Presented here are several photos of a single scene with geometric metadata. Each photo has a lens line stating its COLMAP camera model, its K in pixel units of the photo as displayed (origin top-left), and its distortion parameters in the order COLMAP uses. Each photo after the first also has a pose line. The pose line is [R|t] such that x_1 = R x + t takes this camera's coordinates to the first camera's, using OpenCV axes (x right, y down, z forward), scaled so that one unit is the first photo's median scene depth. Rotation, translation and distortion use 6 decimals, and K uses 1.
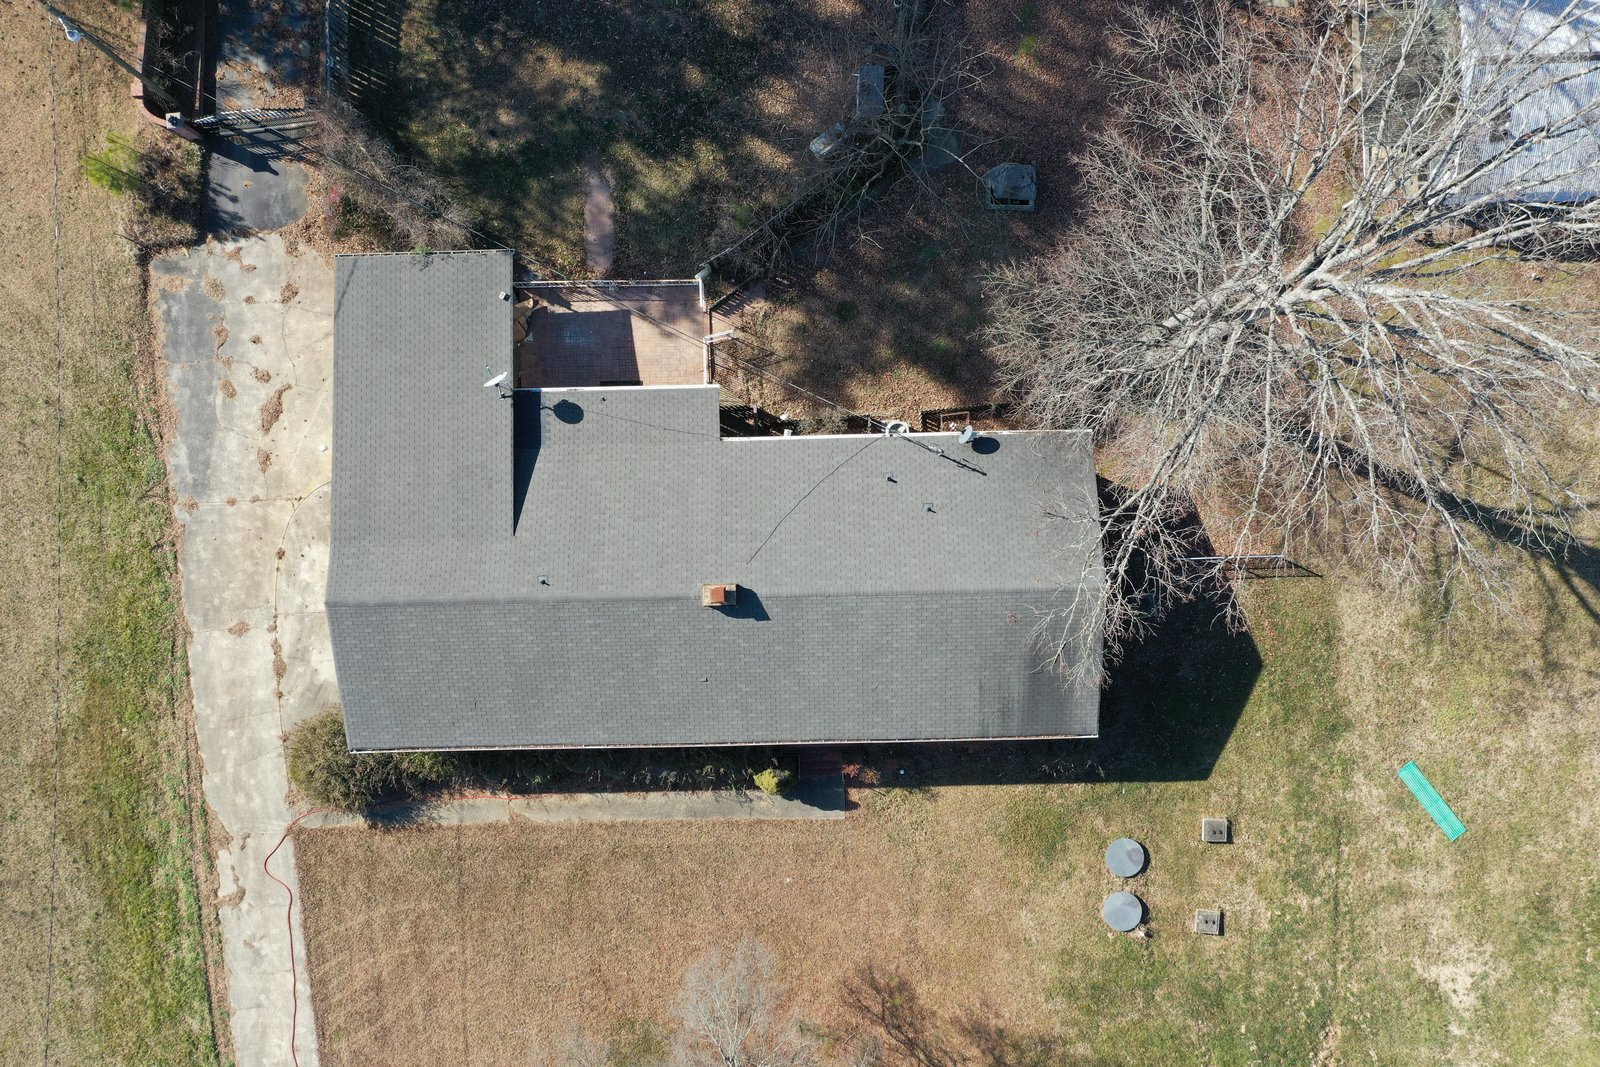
lens RADIAL K [[1257.7, 0, 798.3], [0, 1257.7, 534.2], [0, 0, 1]] dist [-0.007143, 0.008143]
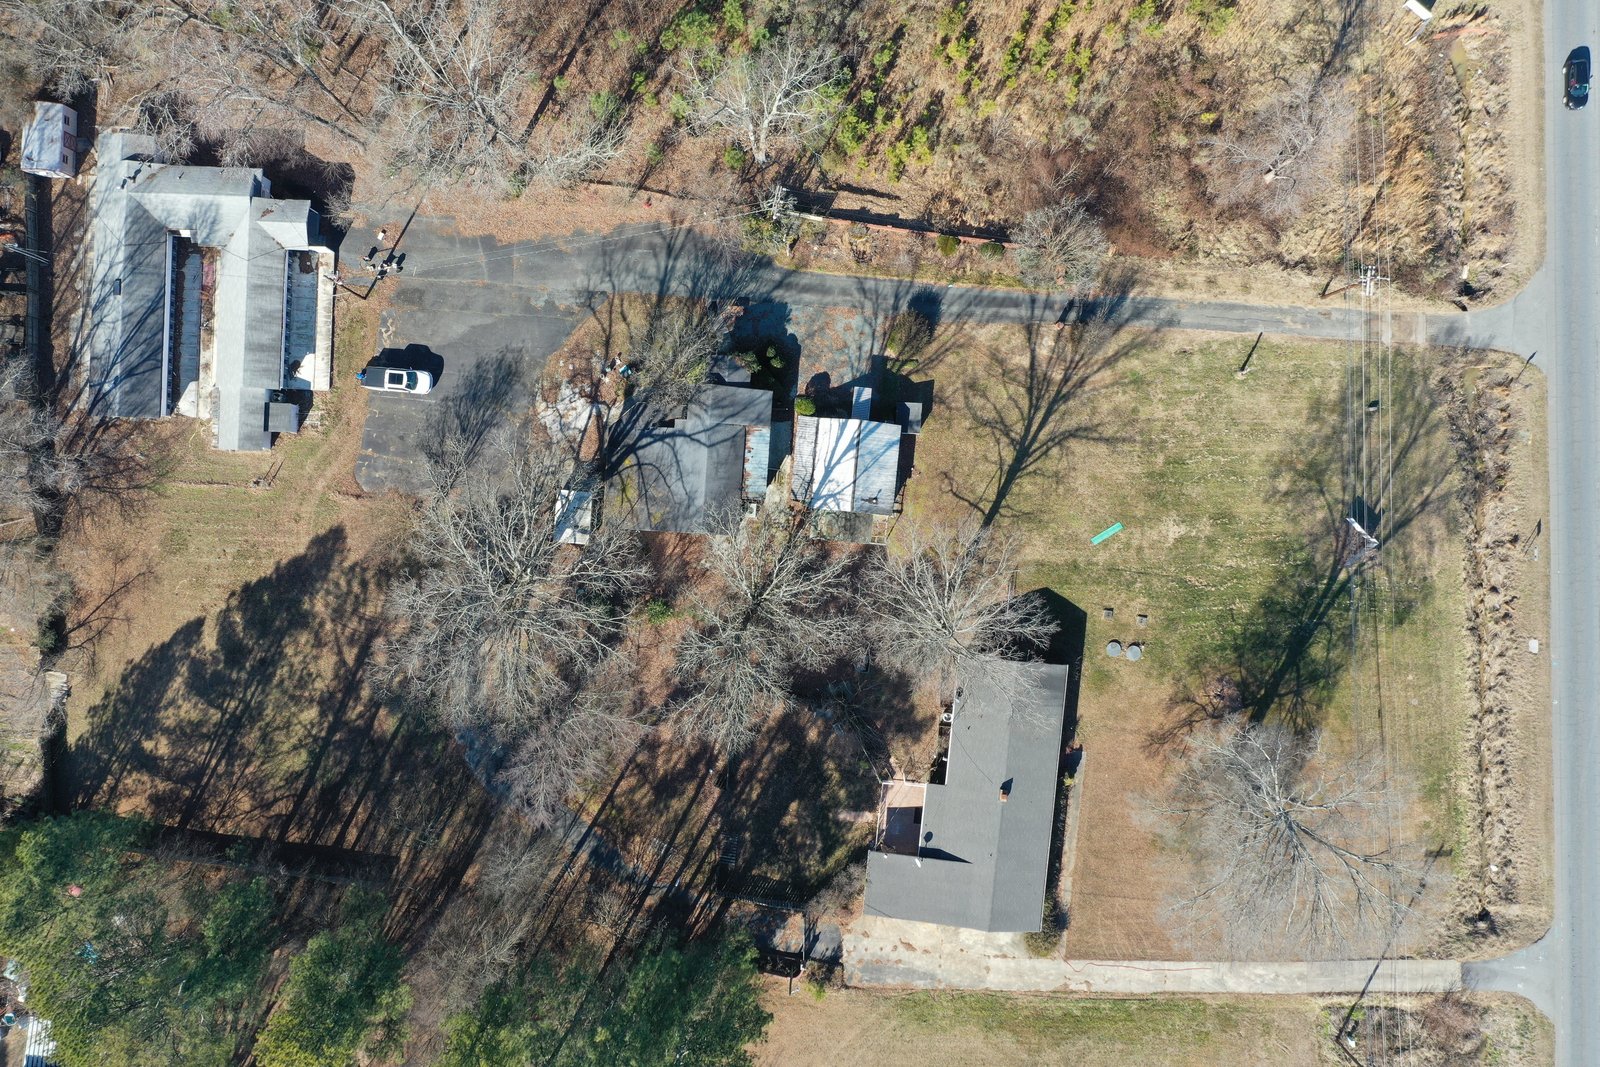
lens RADIAL K [[1257.7, 0, 810.1], [0, 1257.7, 536.1], [0, 0, 1]] dist [-0.007143, 0.008143]
pose [[0.125029, -0.992053, 0.014097, 0.383814], [0.991985, 0.124734, -0.020201, -0.360825], [0.018282, 0.016510, 0.999697, -1.697700]]
